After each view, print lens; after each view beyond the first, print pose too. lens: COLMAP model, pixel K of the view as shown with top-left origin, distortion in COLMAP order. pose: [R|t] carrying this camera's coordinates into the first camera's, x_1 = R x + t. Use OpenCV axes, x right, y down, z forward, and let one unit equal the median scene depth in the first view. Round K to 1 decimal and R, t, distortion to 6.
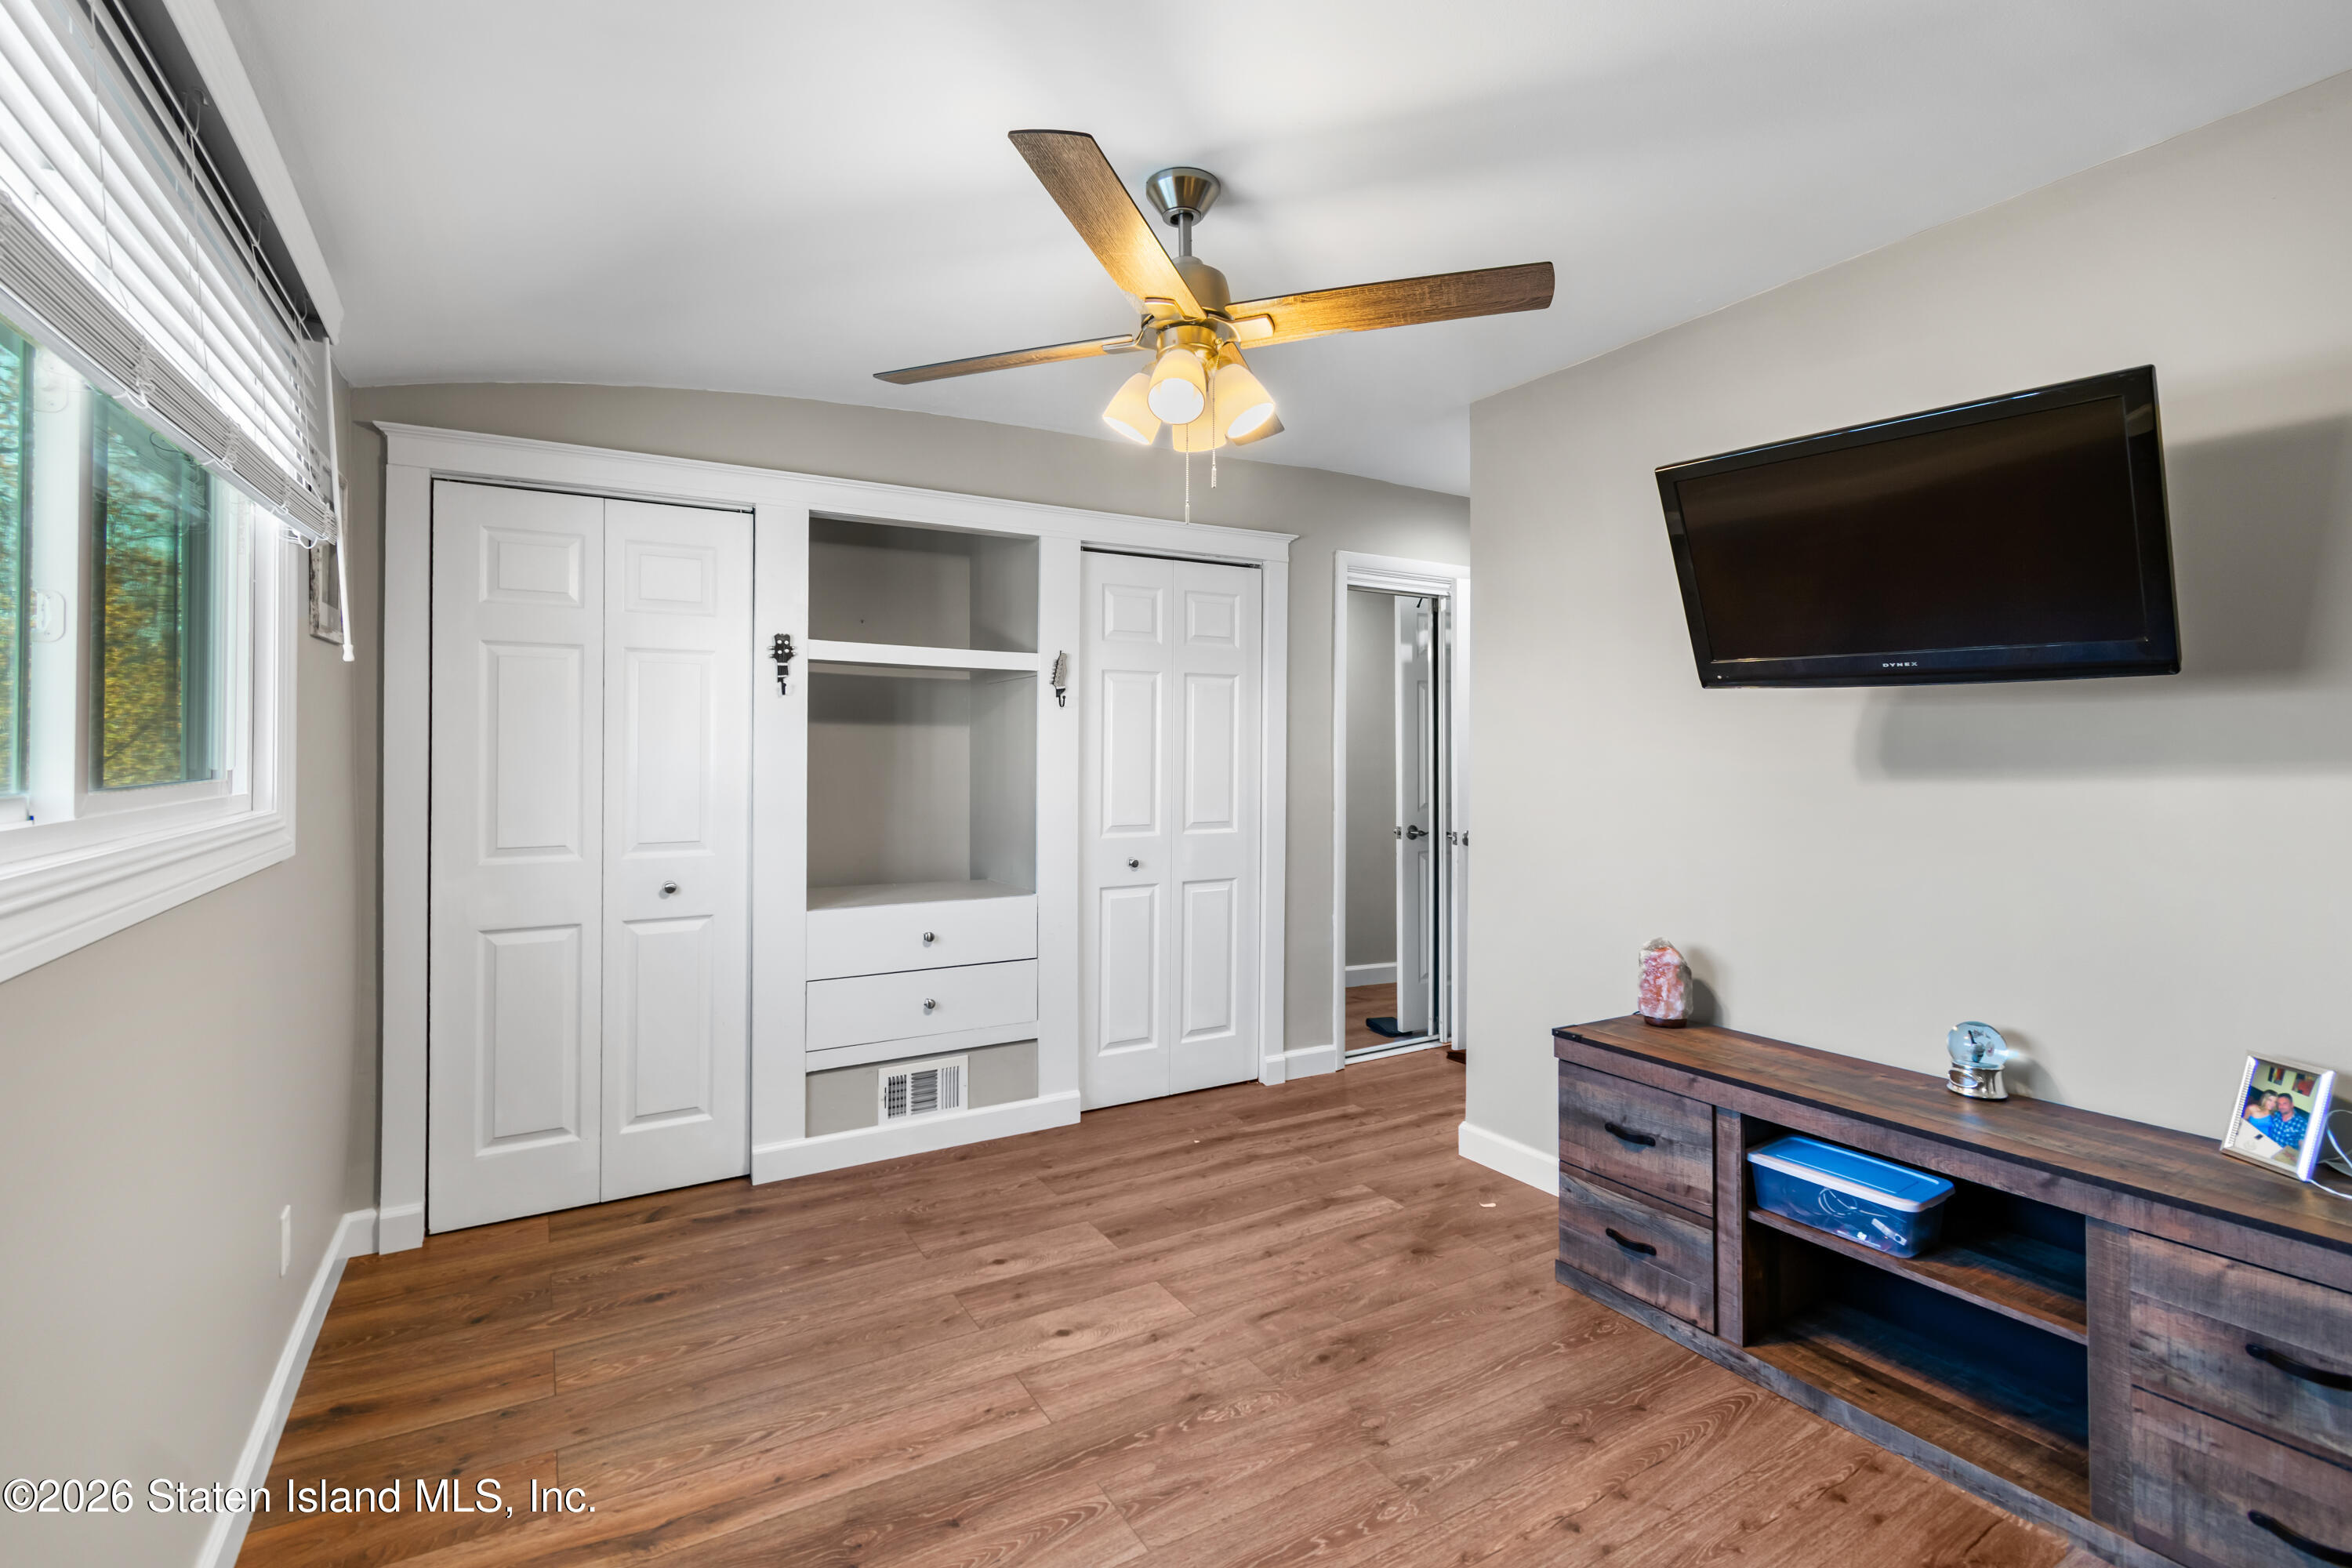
lens RADIAL K [[1044.1, 0, 1171.6], [0, 1044.1, 764.7], [0, 0, 1]] dist [0.004279, -0.001644]
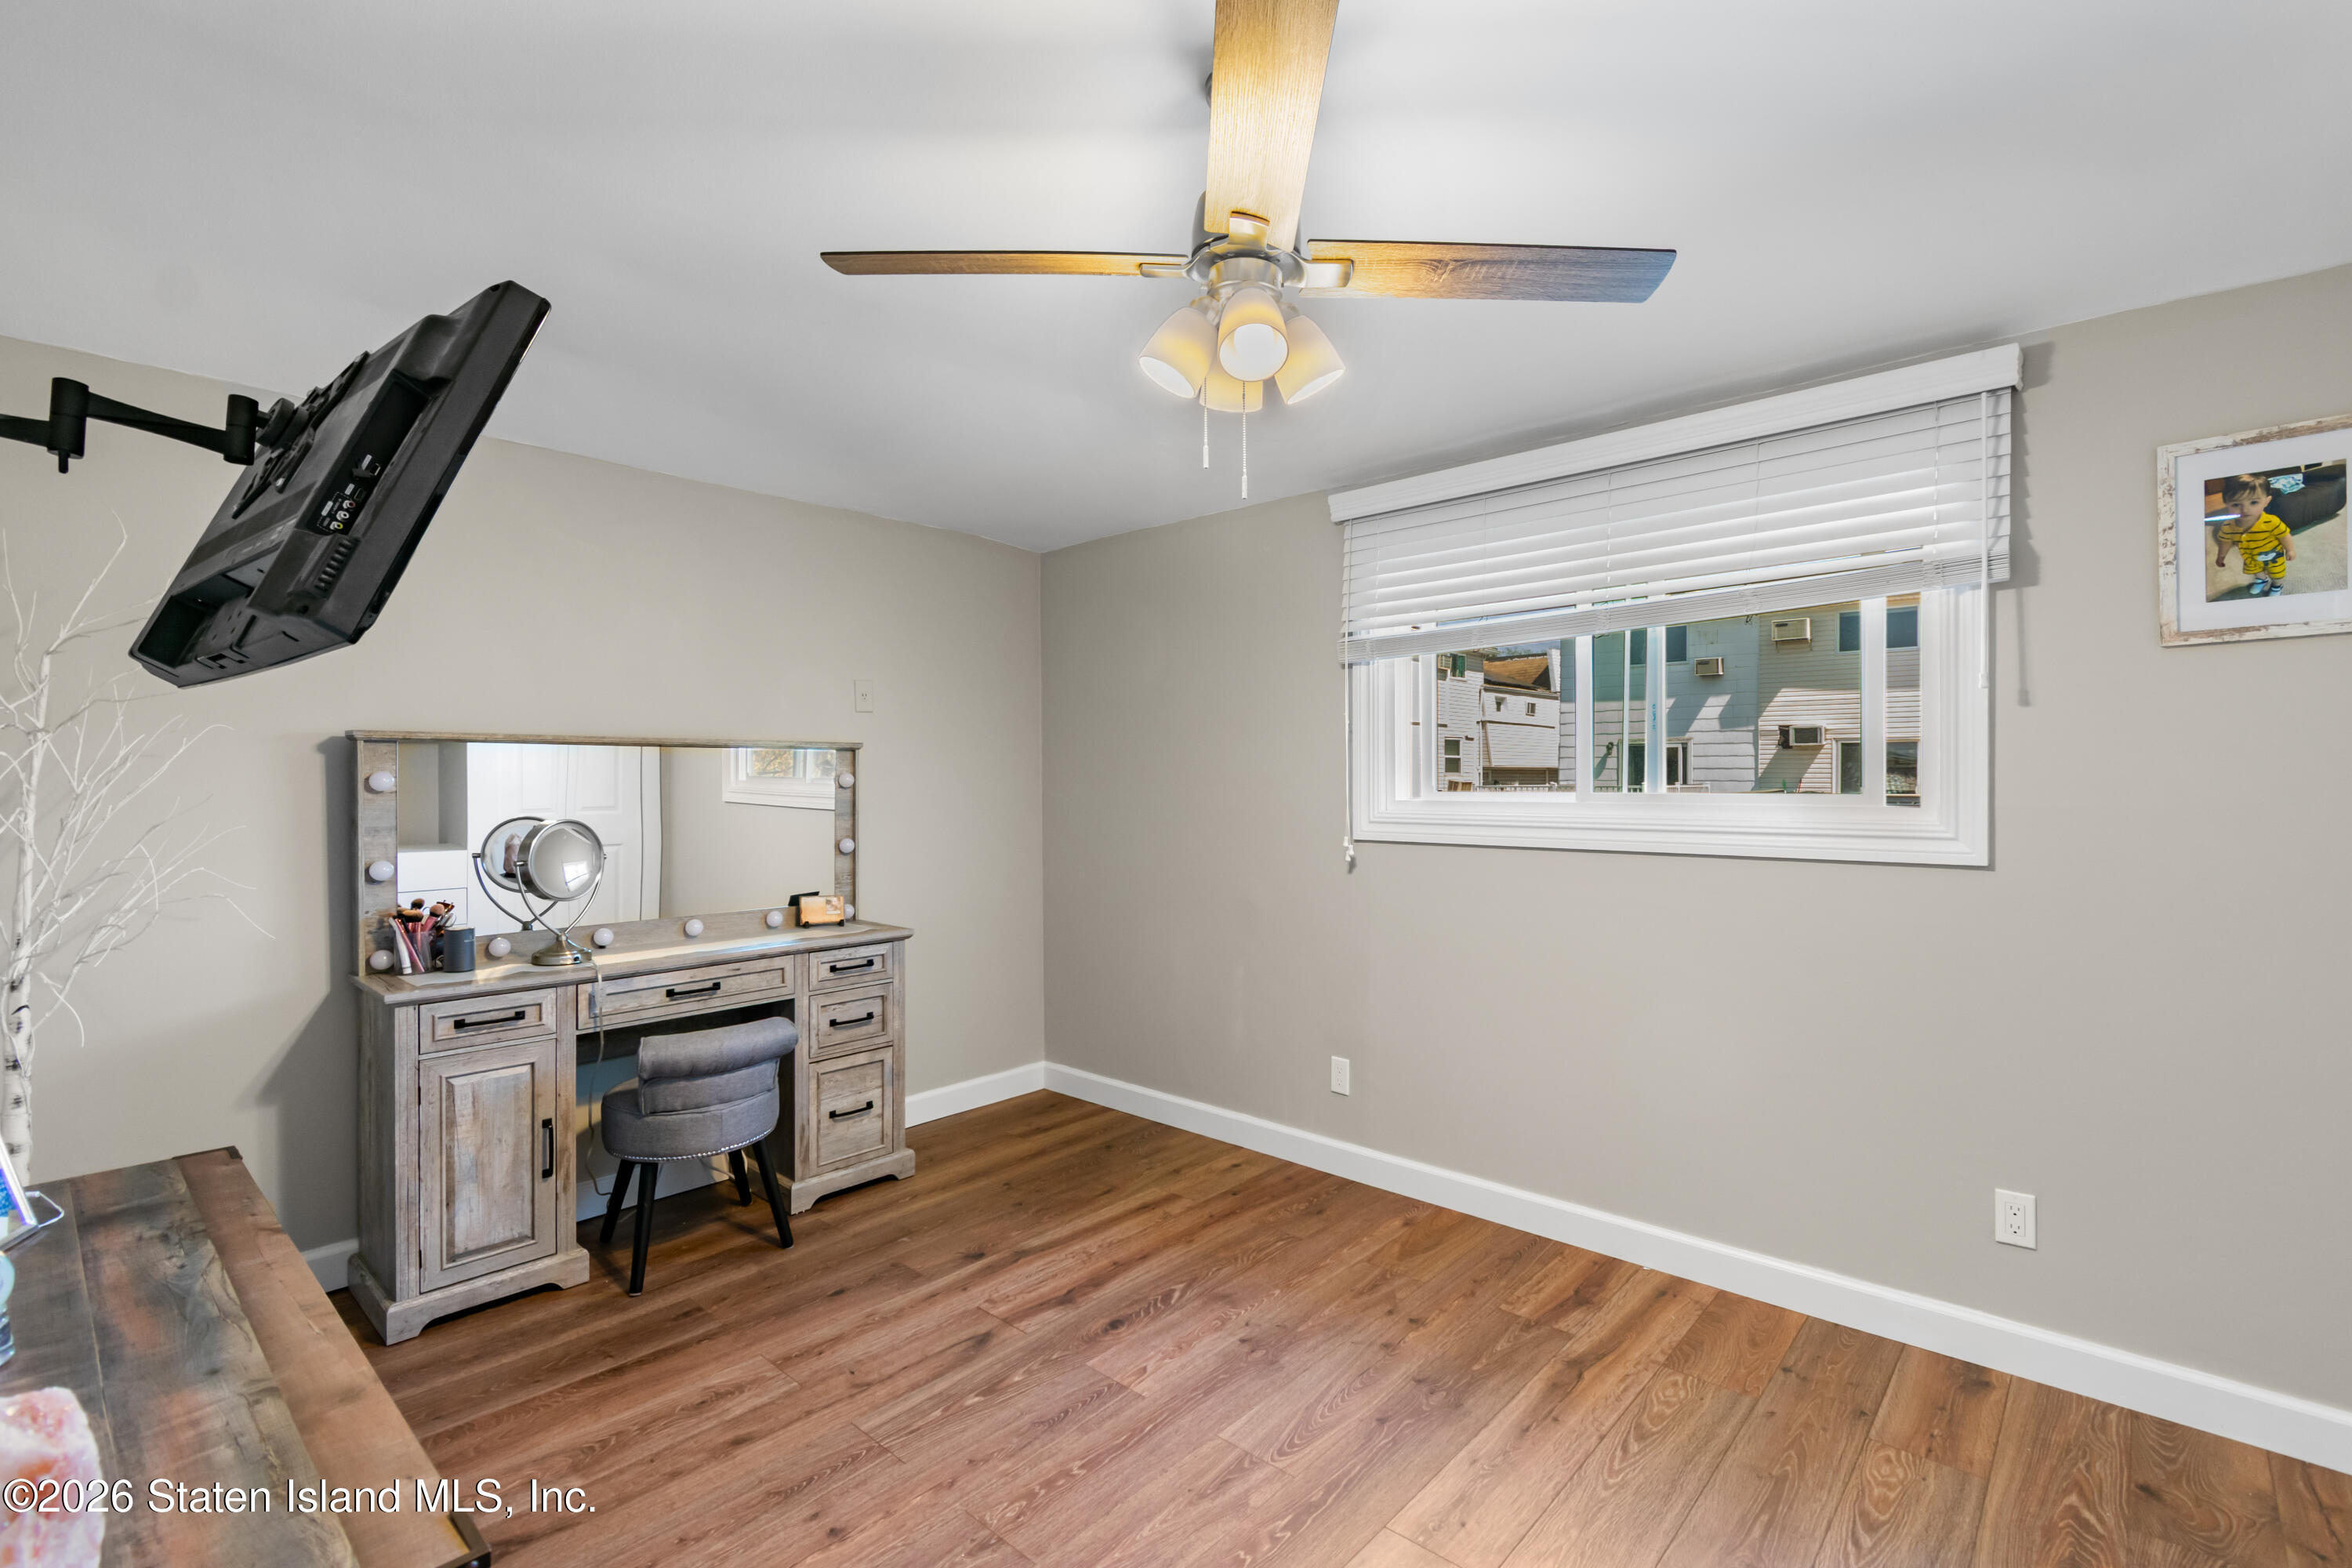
lens RADIAL K [[1044.1, 0, 1177.6], [0, 1044.1, 775.9], [0, 0, 1]] dist [0.004279, -0.001644]
pose [[-0.956306, -0.002028, -0.292361, 0.355474], [-0.004803, 0.999950, 0.008777, -0.018199], [0.292328, 0.009798, -0.956268, 2.018732]]
